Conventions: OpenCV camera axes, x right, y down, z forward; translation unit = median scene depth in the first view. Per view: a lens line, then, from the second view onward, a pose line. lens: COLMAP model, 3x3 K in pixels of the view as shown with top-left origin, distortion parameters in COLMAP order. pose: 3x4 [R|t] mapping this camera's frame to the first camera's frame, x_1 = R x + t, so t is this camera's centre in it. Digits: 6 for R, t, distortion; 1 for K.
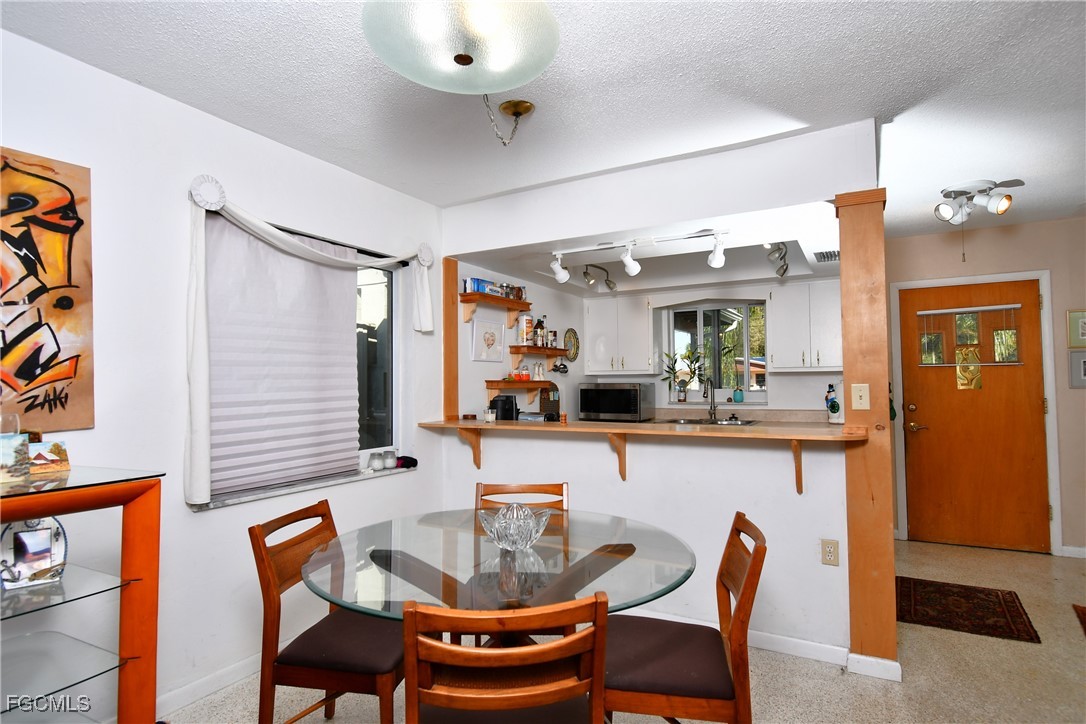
lens RADIAL K [[576.4, 0, 543.0], [0, 576.4, 362.0], [0, 0, 1]] dist [-0.001063, -0.000663]
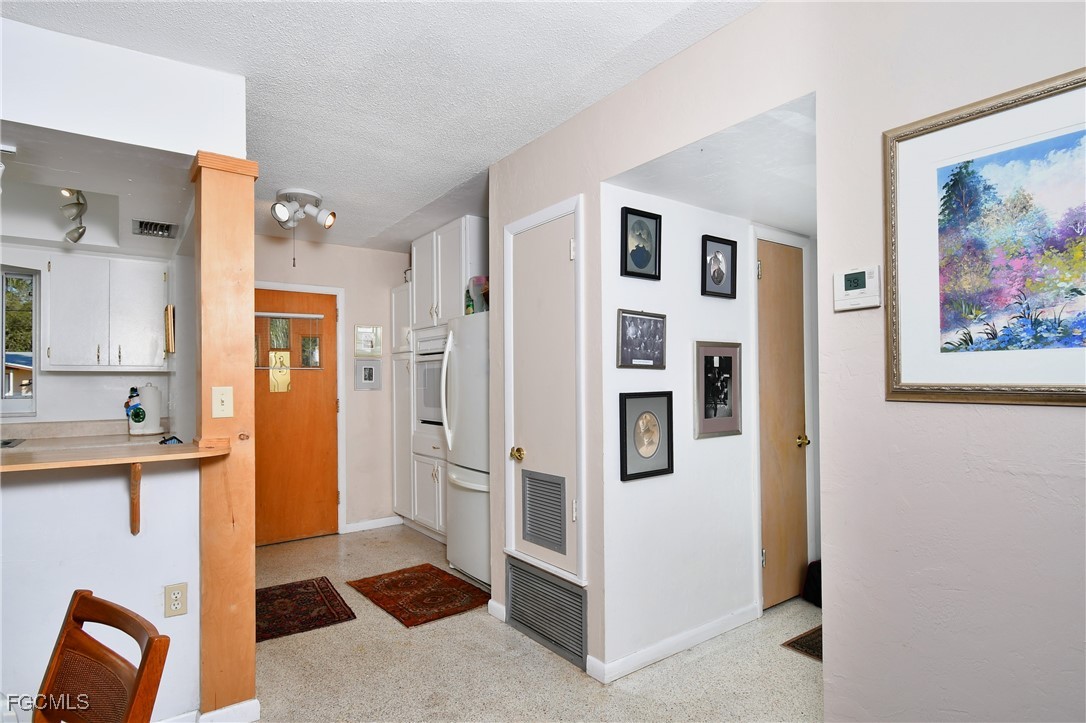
lens RADIAL K [[581.0, 0, 541.9], [0, 581.0, 378.1], [0, 0, 1]] dist [-0.000408, -0.000540]
pose [[0.413679, 0.012686, 0.910335, -0.019347], [-0.032837, 0.999460, 0.000994, 0.007366], [-0.909831, -0.030304, 0.413872, 0.181153]]
